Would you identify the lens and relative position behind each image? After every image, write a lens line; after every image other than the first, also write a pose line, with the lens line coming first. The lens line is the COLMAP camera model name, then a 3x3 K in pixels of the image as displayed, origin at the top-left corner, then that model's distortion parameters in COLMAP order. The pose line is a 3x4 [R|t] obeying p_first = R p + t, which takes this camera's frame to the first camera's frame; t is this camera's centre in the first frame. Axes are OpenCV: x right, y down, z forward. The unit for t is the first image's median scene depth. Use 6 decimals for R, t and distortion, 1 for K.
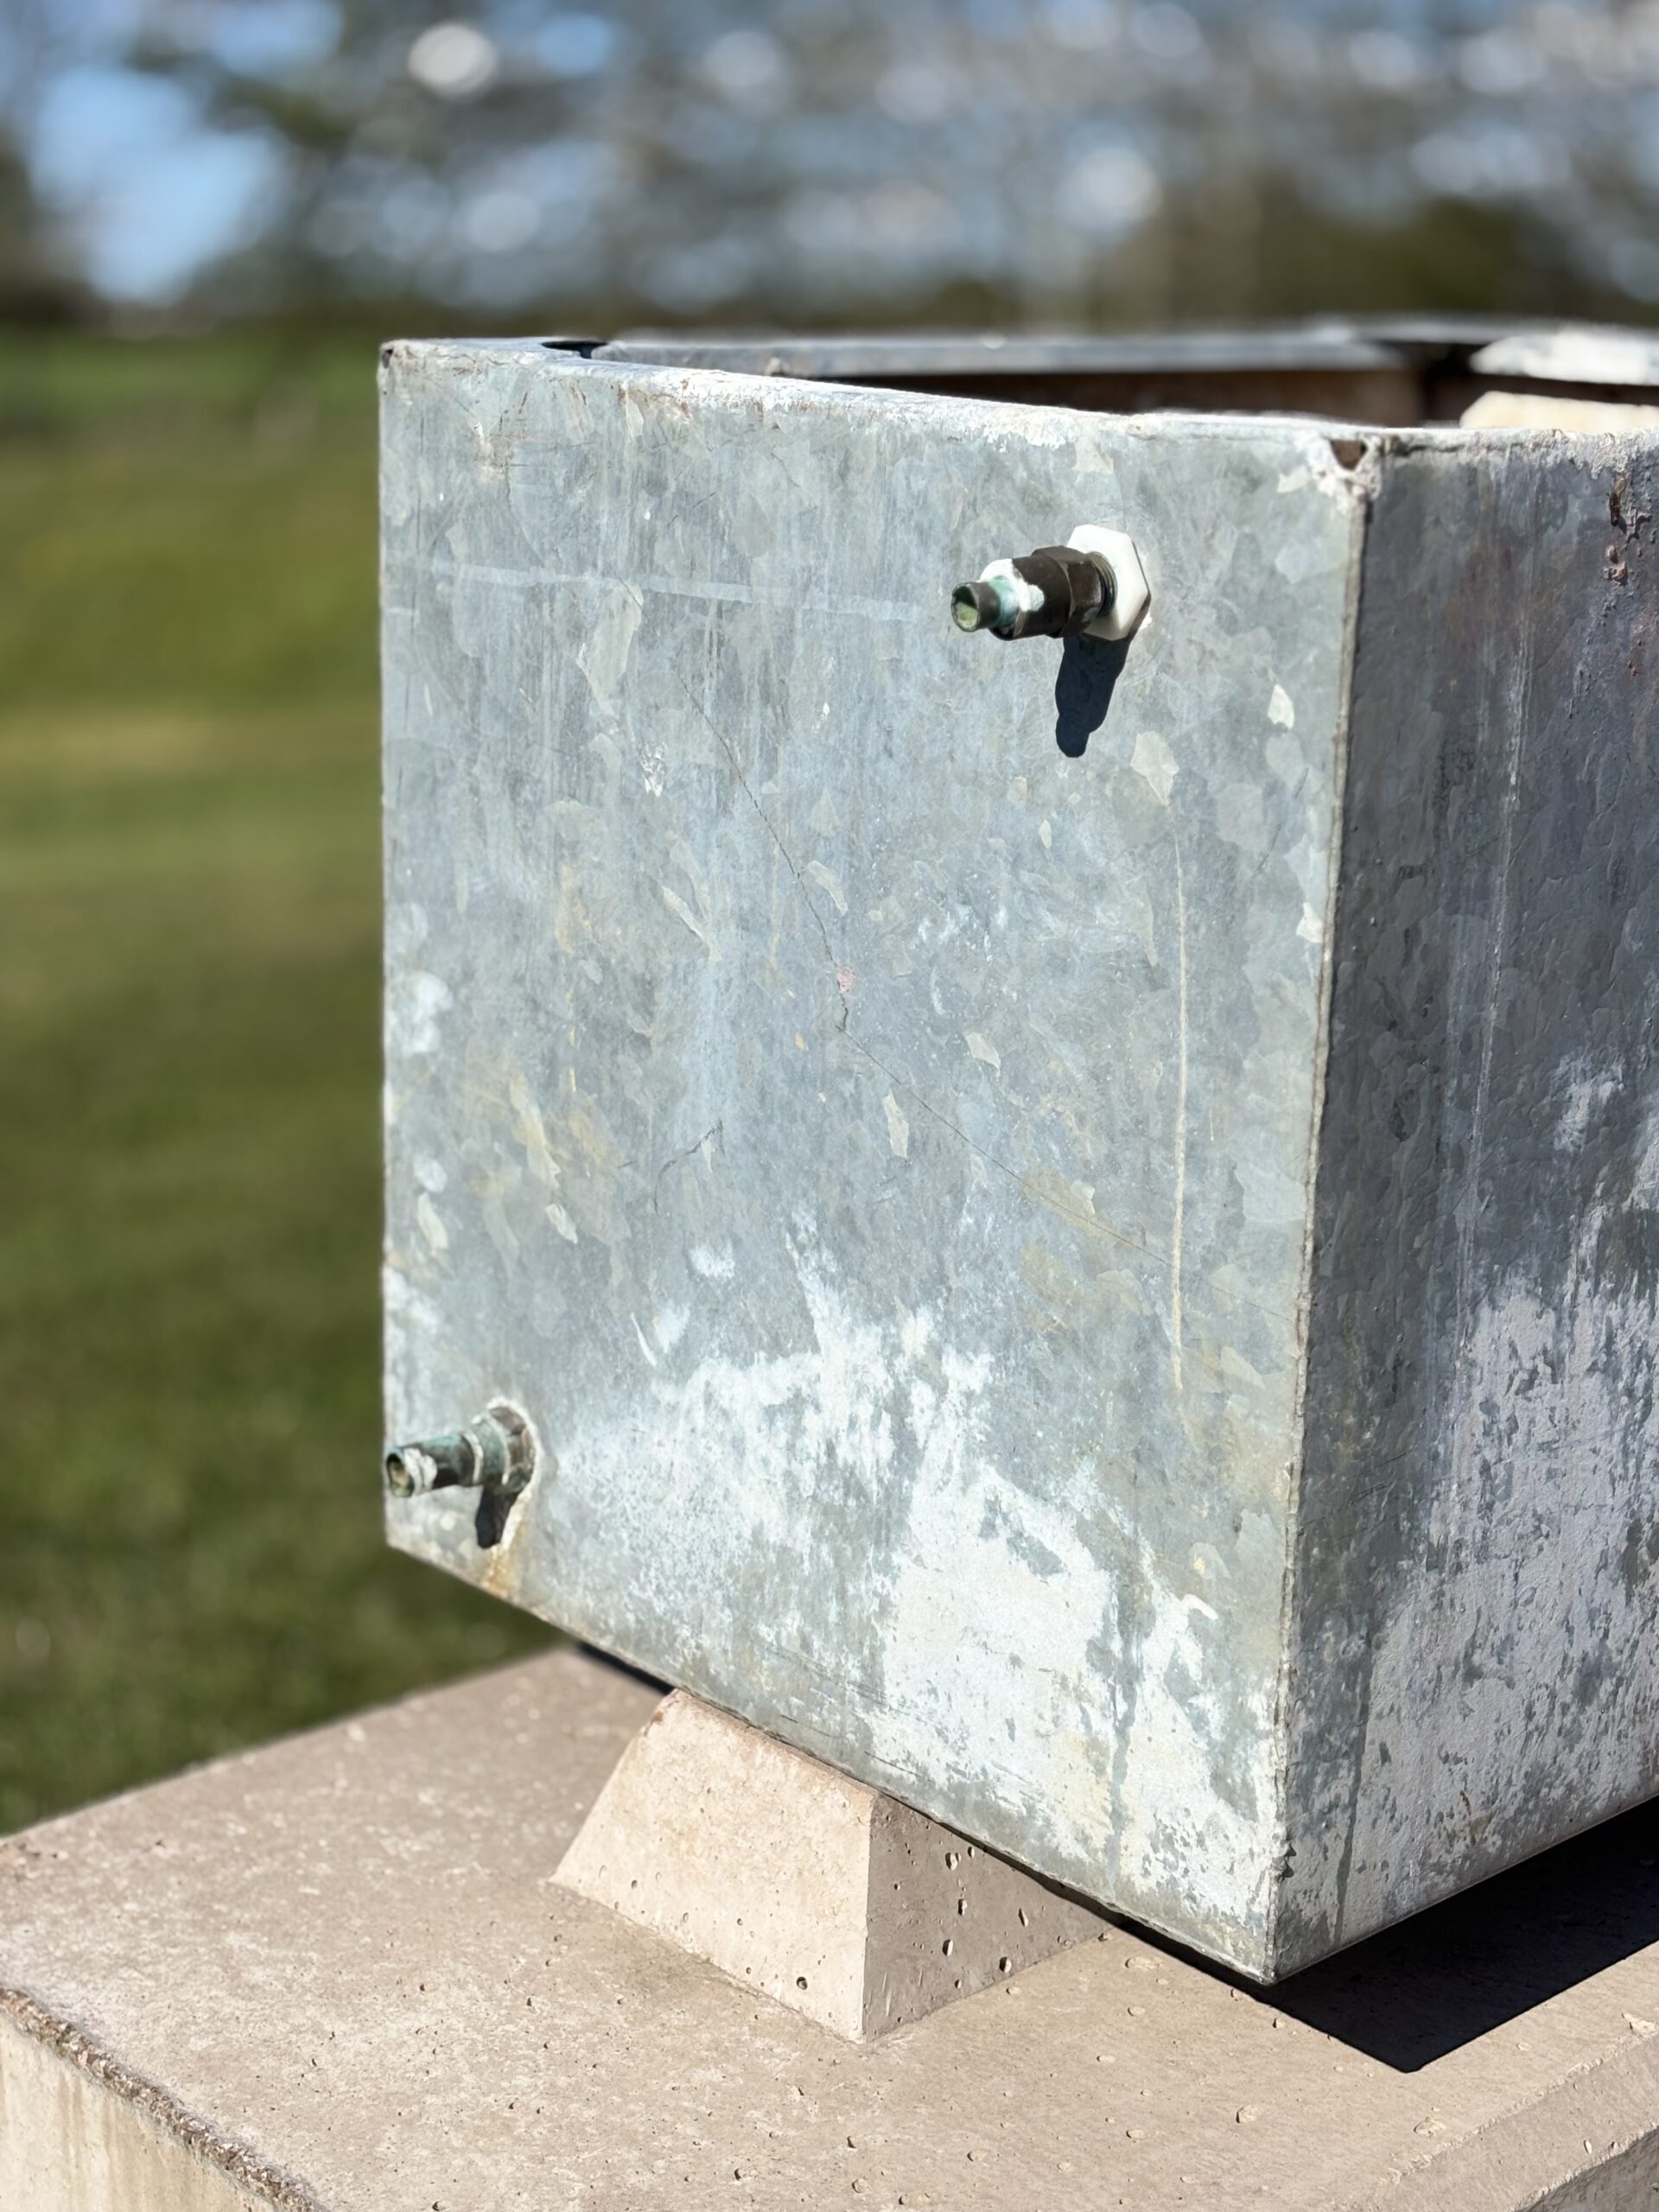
lens RADIAL K [[3704.9, 0, 829.5], [0, 3704.9, 1106.0], [0, 0, 1]] dist [0.254118, -1.213566]
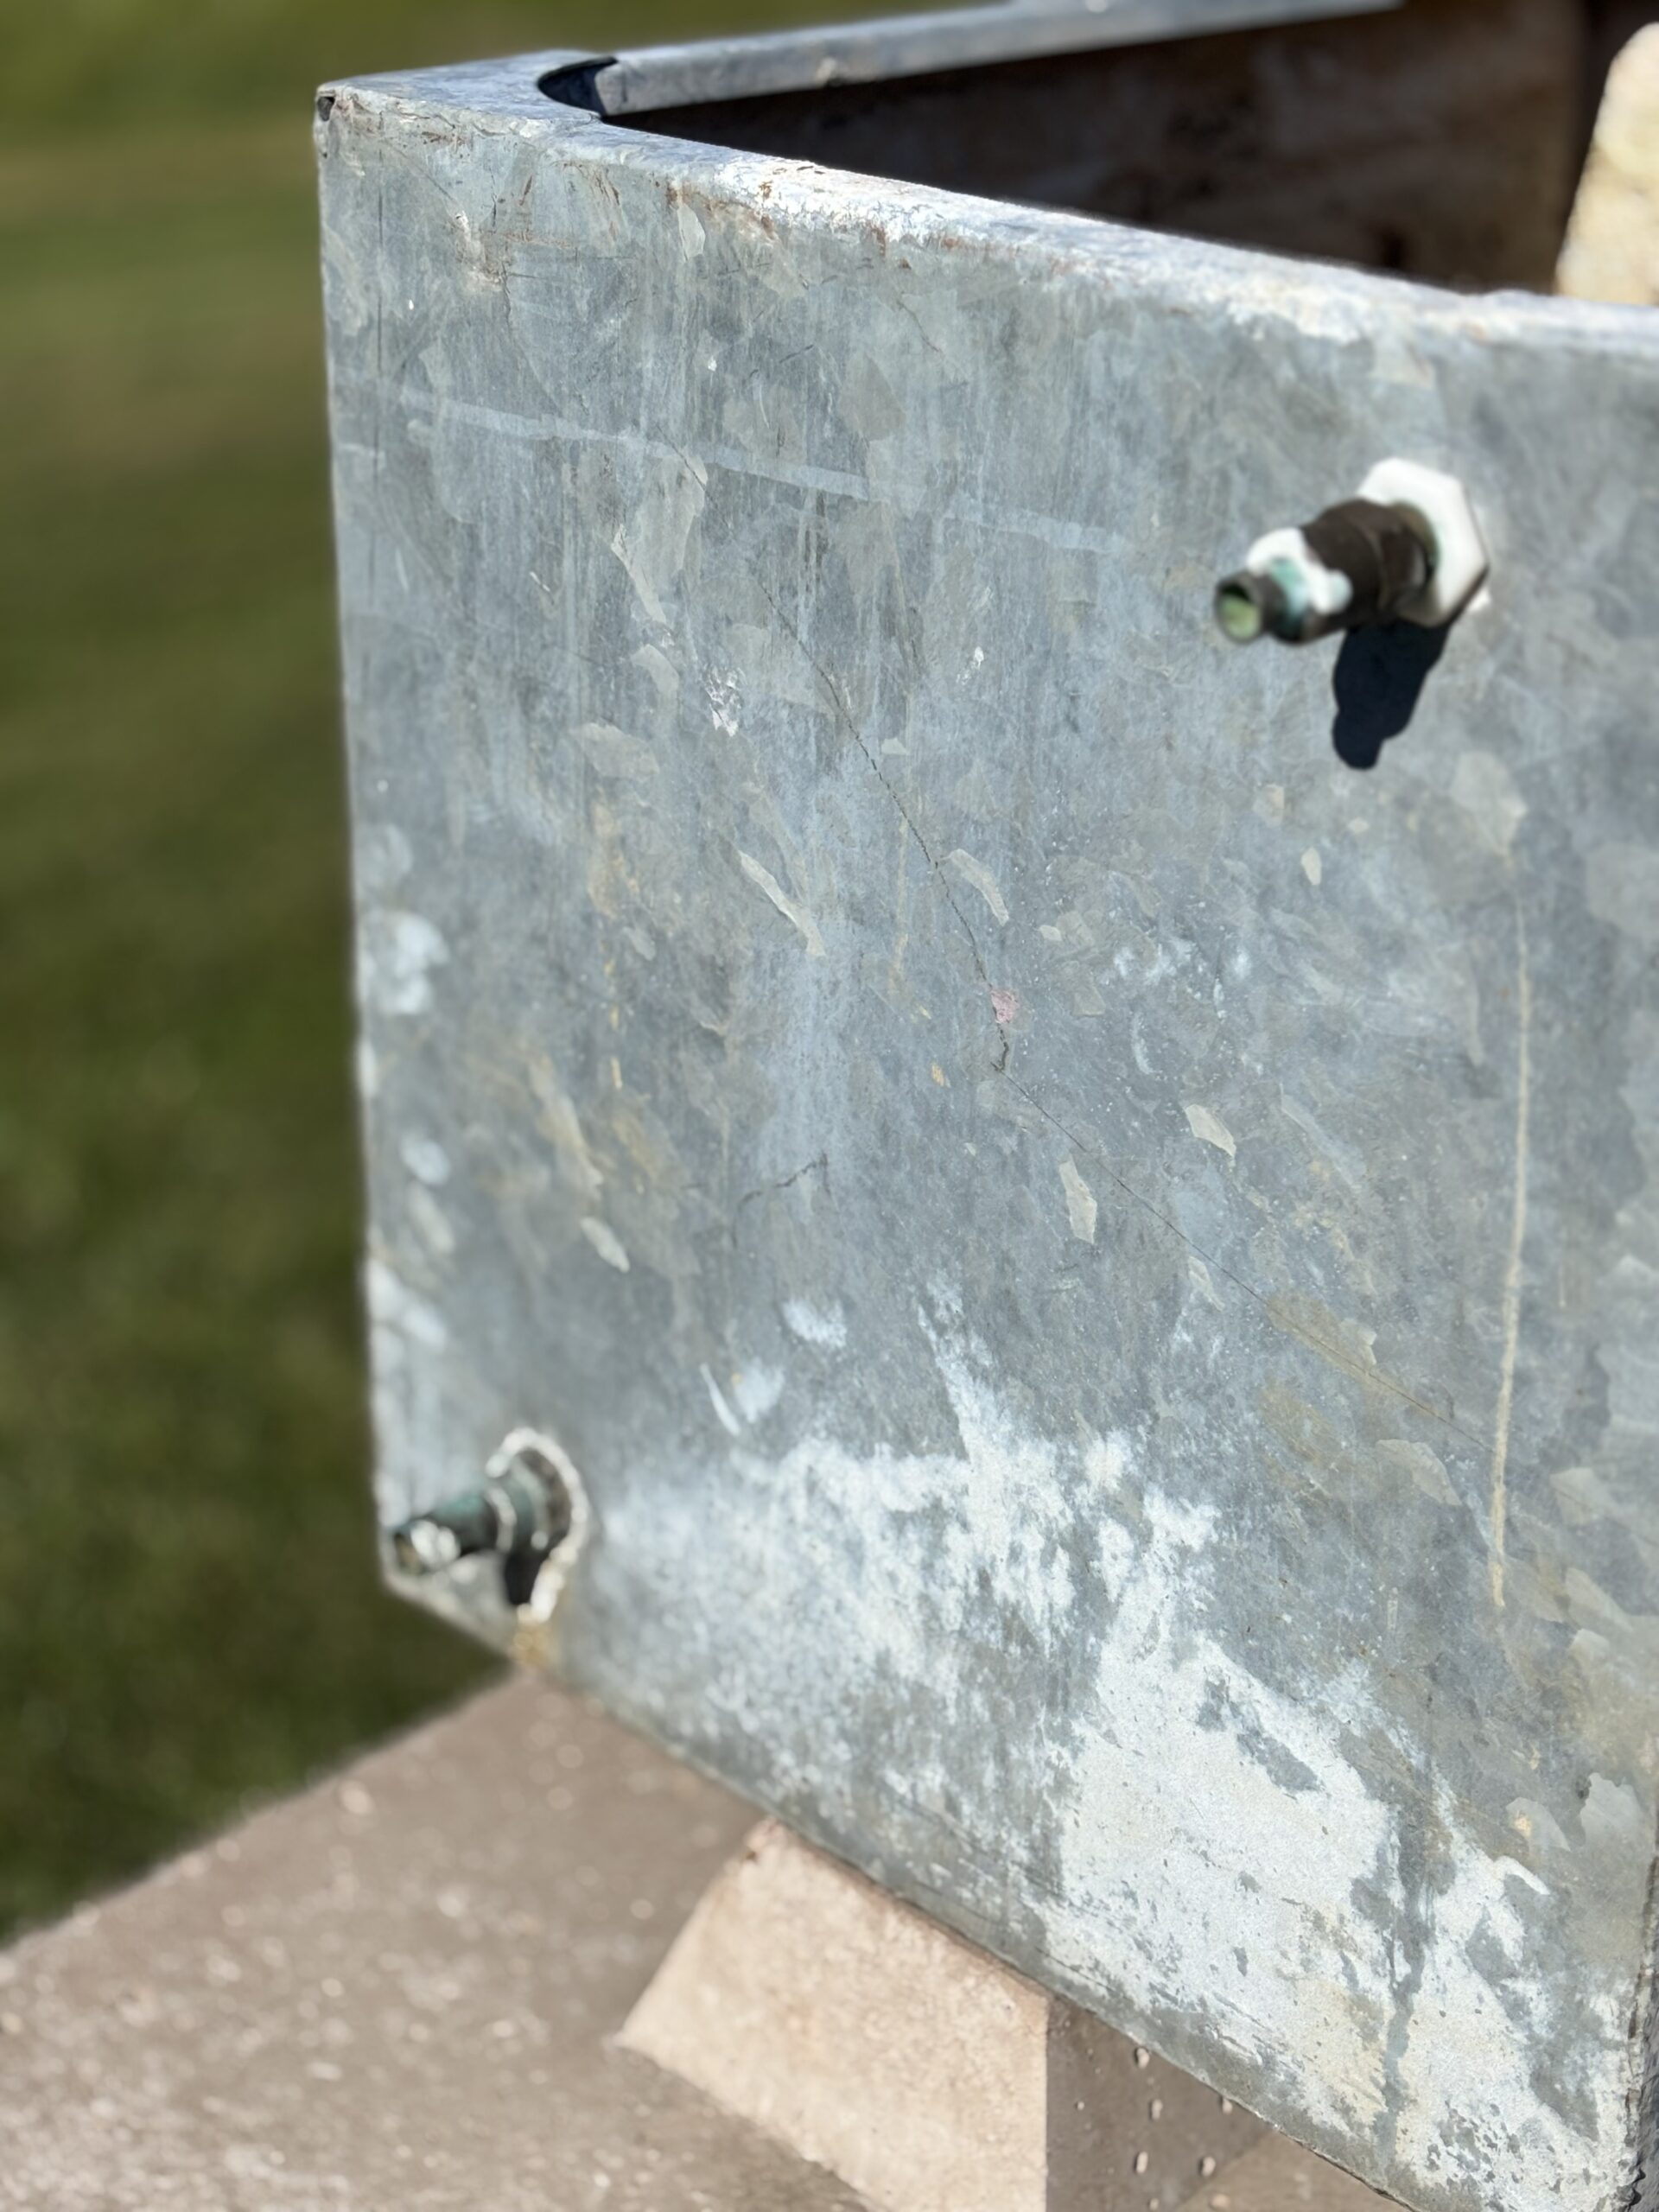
lens RADIAL K [[3704.9, 0, 829.5], [0, 3704.9, 1106.0], [0, 0, 1]] dist [0.254118, -1.213566]
pose [[0.998649, -0.034686, 0.038687, -0.061810], [0.027800, 0.985708, 0.166150, -0.142329], [-0.043897, -0.164850, 0.985341, 0.267898]]
